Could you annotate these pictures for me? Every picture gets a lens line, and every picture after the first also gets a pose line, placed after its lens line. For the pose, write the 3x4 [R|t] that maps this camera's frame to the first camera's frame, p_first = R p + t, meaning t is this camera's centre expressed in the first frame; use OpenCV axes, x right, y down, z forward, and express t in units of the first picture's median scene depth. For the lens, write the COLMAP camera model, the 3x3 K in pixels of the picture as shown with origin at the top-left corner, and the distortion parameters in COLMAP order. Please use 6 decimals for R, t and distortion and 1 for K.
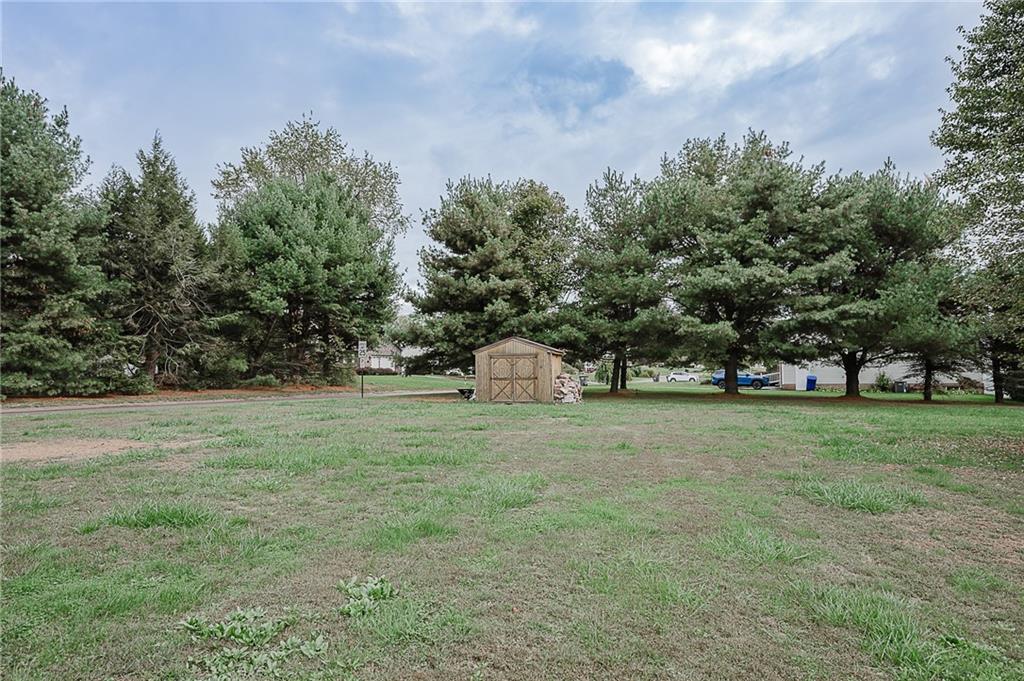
lens RADIAL K [[598.8, 0, 512.0], [0, 598.8, 340.5], [0, 0, 1]] dist [0.023494, 0.000364]
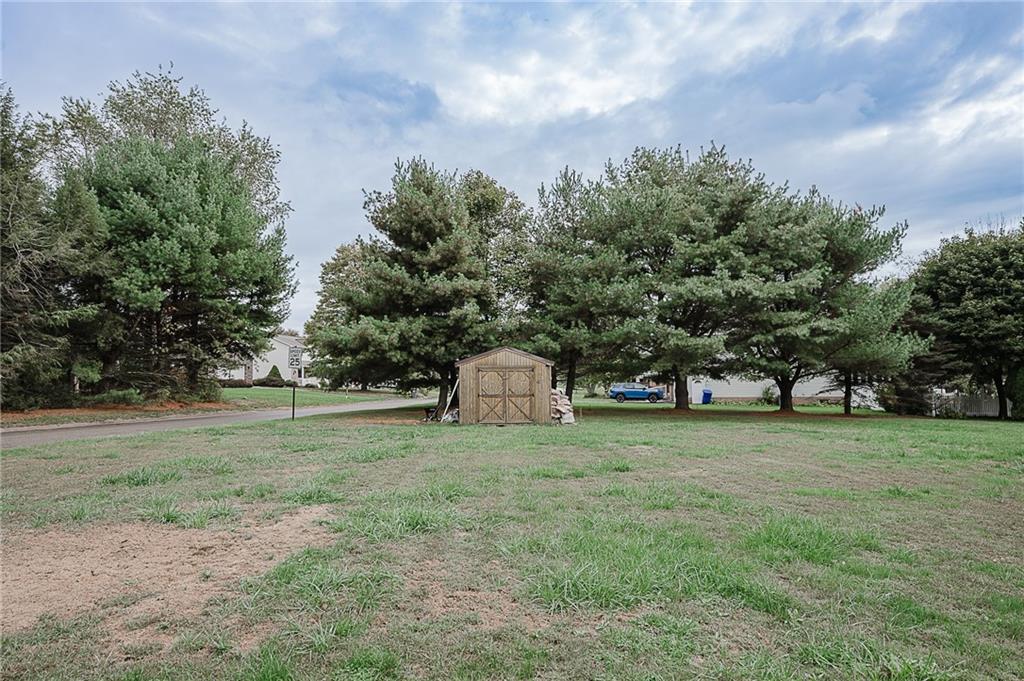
lens RADIAL K [[589.8, 0, 512.0], [0, 589.8, 340.5], [0, 0, 1]] dist [0.039549, -0.021666]
pose [[0.957566, 0.025147, 0.287113, -0.182552], [-0.019747, 0.999570, -0.021691, 0.003013], [-0.287535, 0.015101, 0.957651, 0.156982]]
